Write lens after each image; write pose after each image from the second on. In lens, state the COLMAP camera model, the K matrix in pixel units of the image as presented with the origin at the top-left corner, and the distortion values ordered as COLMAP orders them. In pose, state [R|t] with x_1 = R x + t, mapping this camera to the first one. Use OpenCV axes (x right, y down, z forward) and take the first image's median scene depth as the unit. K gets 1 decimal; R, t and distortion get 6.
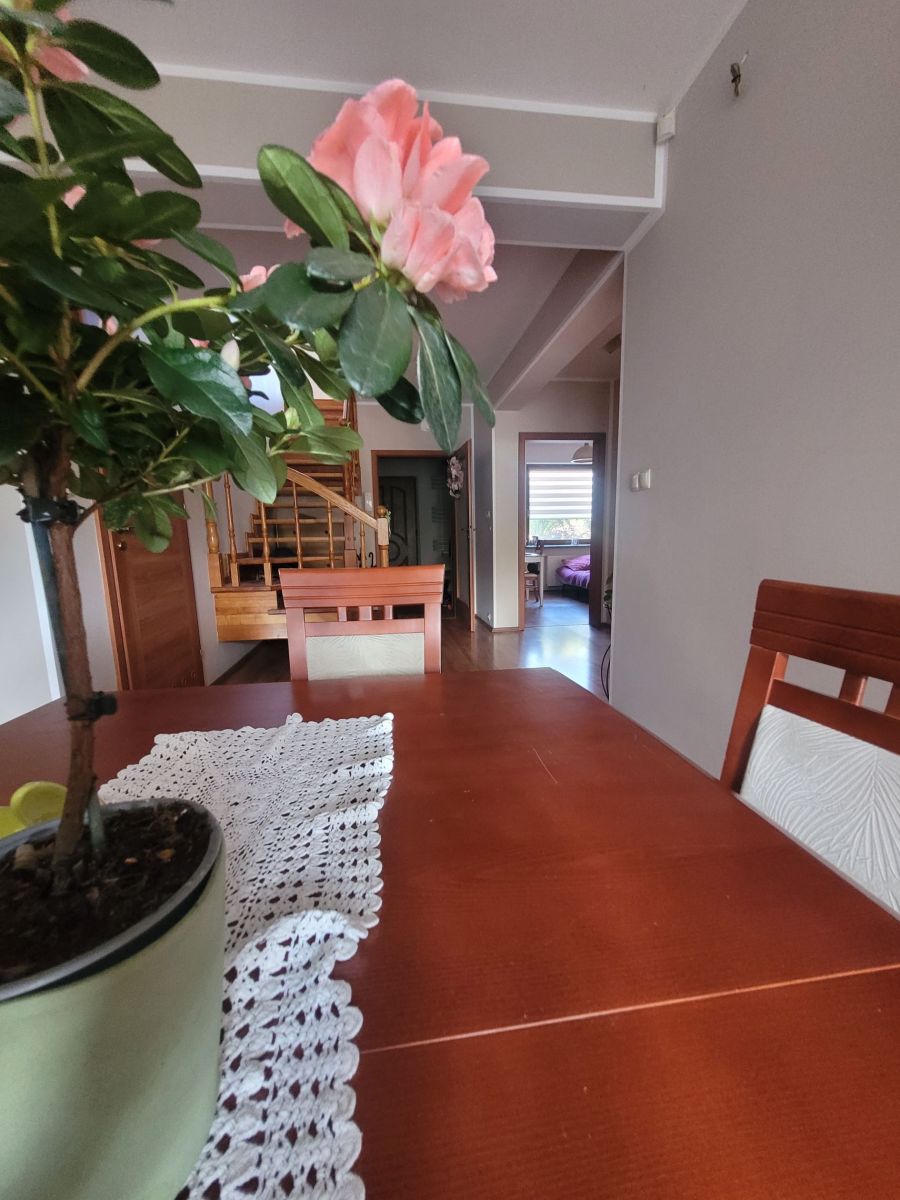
lens RADIAL K [[474.2, 0, 452.6], [0, 474.2, 608.2], [0, 0, 1]] dist [0.006848, -0.000389]
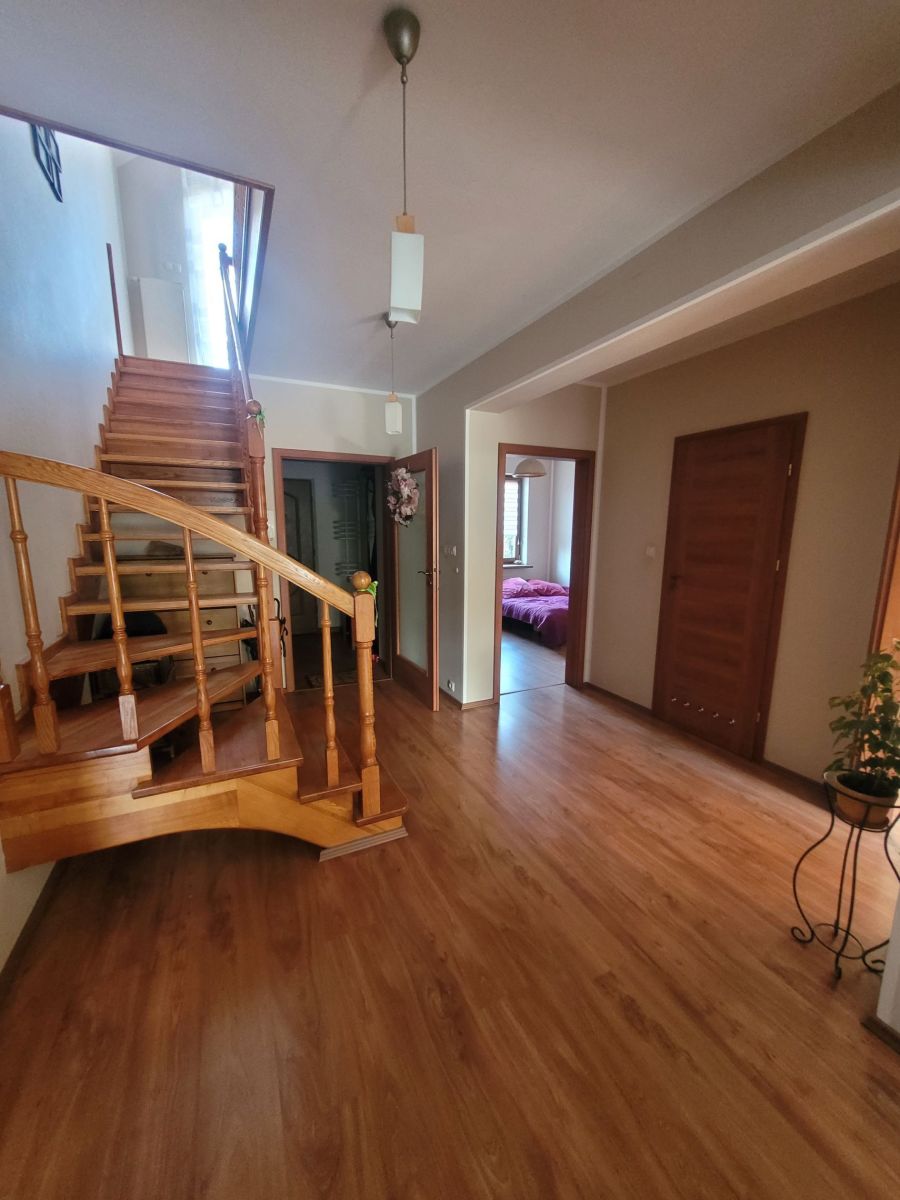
lens RADIAL K [[474.2, 0, 452.6], [0, 474.2, 608.2], [0, 0, 1]] dist [0.006848, -0.000389]
pose [[0.954529, -0.027159, 0.296877, -0.146043], [0.021479, 0.999519, 0.022378, -0.125179], [-0.297342, -0.014984, 0.954653, 0.298746]]
